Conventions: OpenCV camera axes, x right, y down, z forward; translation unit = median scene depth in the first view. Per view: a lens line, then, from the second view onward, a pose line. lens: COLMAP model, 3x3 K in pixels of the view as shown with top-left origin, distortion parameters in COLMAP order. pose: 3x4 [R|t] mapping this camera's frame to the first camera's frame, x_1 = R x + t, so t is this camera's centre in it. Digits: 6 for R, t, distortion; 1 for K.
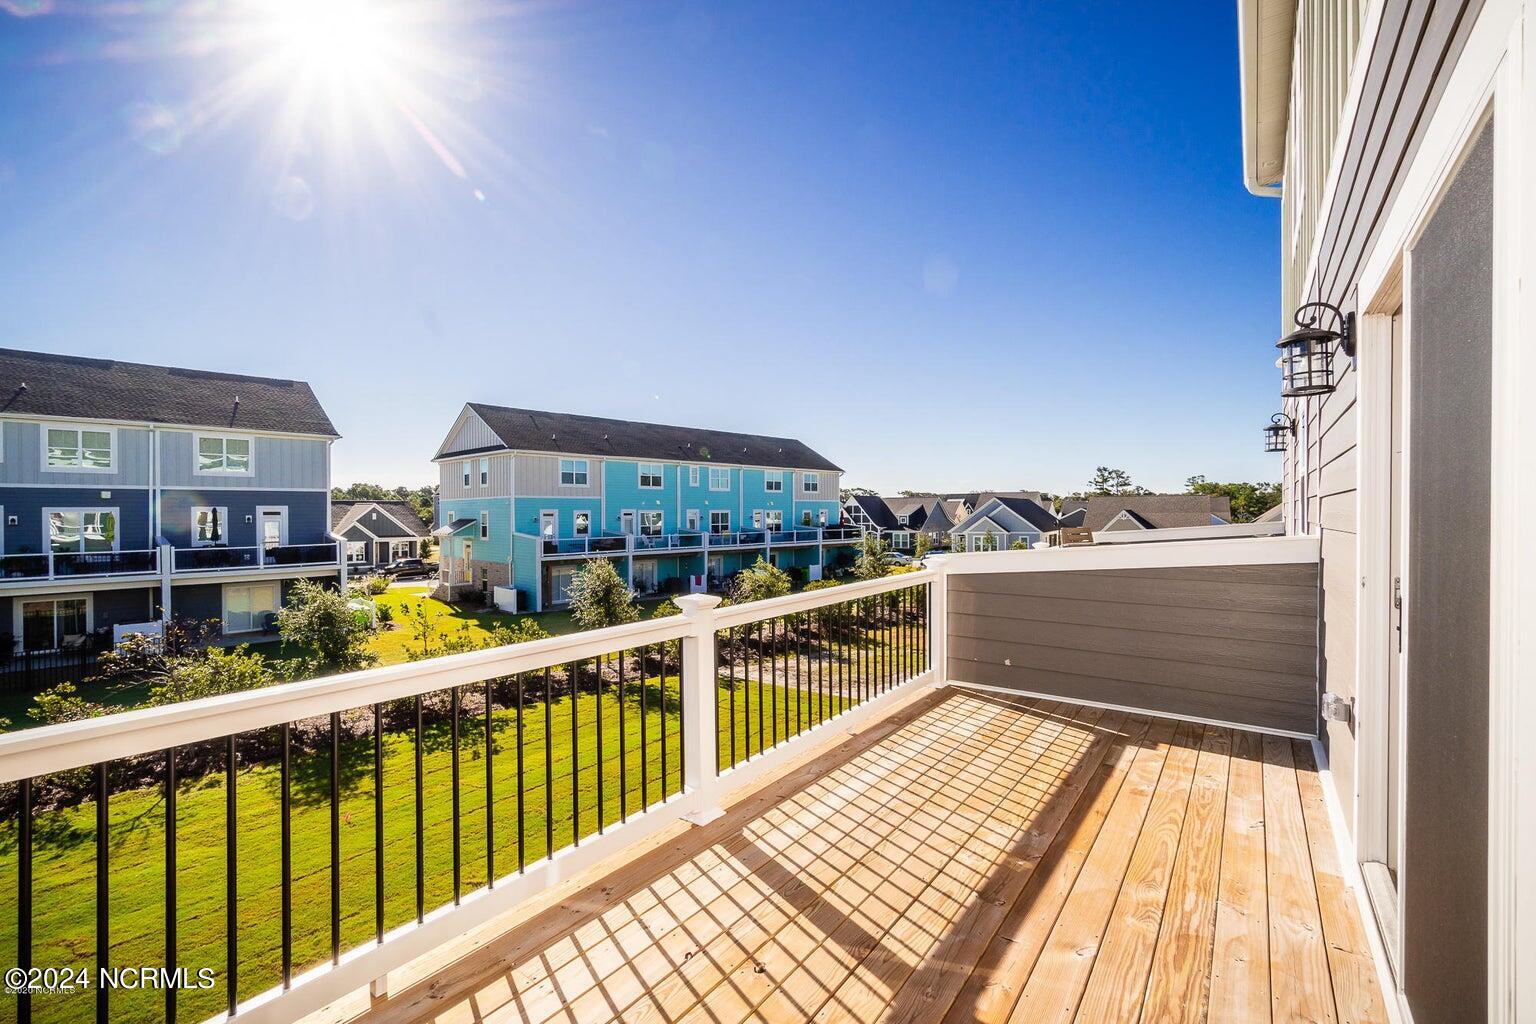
lens RADIAL K [[672.9, 0, 768.3], [0, 672.9, 514.2], [0, 0, 1]] dist [0.001826, 0.000149]
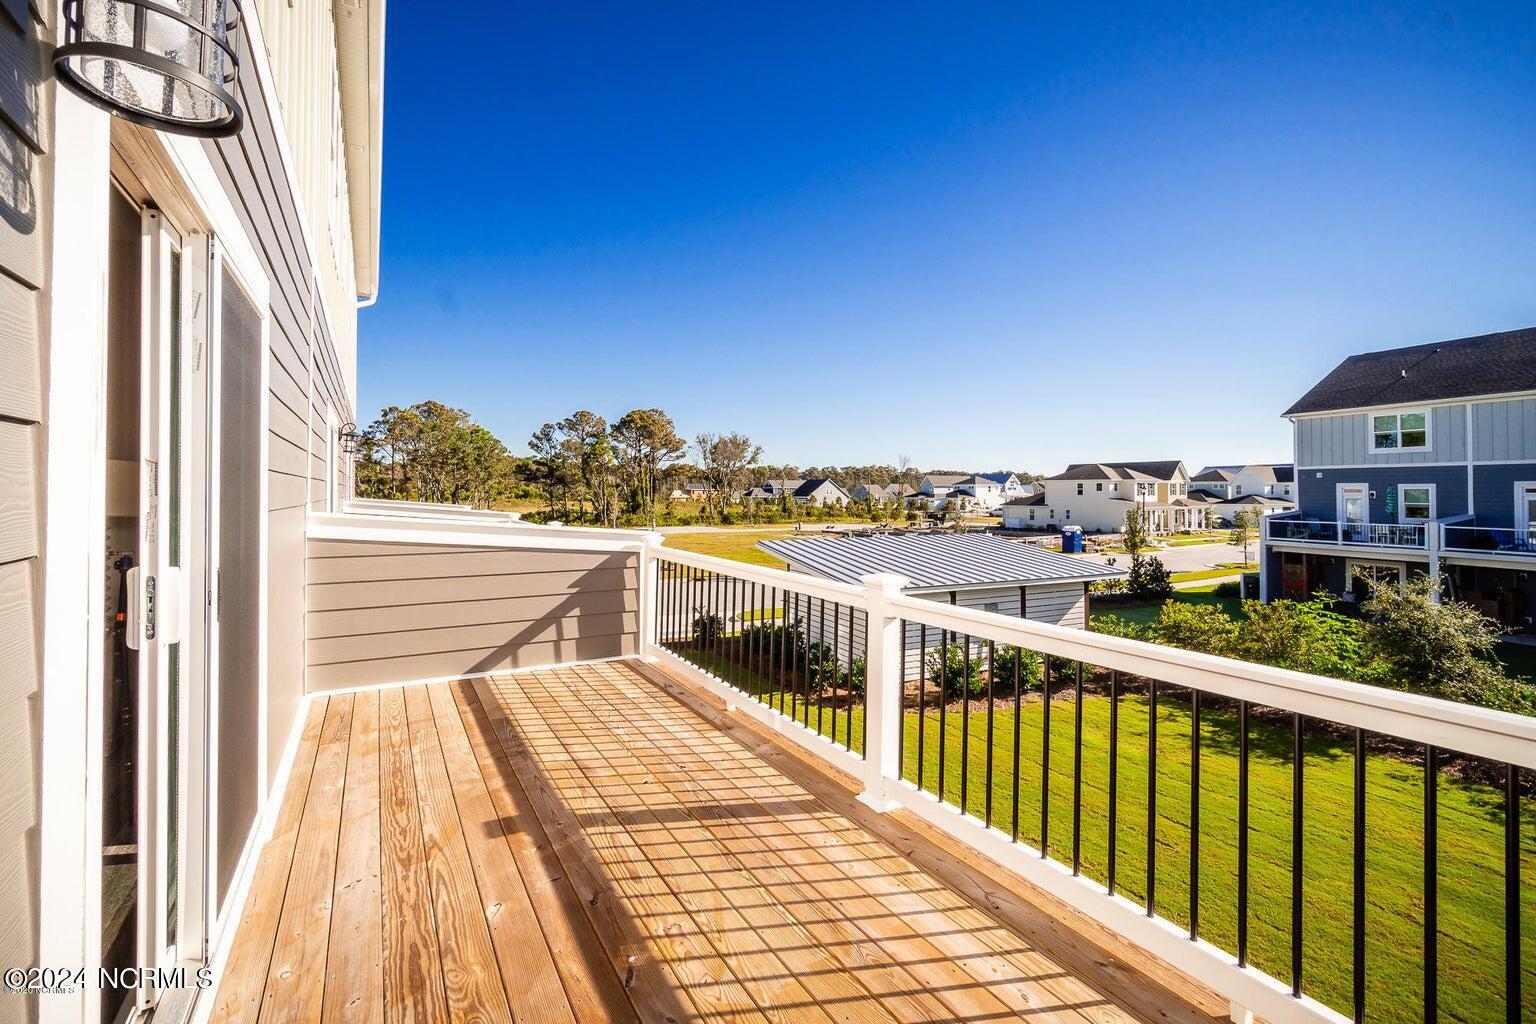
lens RADIAL K [[672.9, 0, 784.2], [0, 672.9, 491.1], [0, 0, 1]] dist [0.001826, 0.000149]
pose [[-0.375876, 0.008623, -0.926630, 0.761842], [-0.000988, 0.999952, 0.009706, -0.017895], [0.926670, 0.004564, -0.375849, 1.081650]]
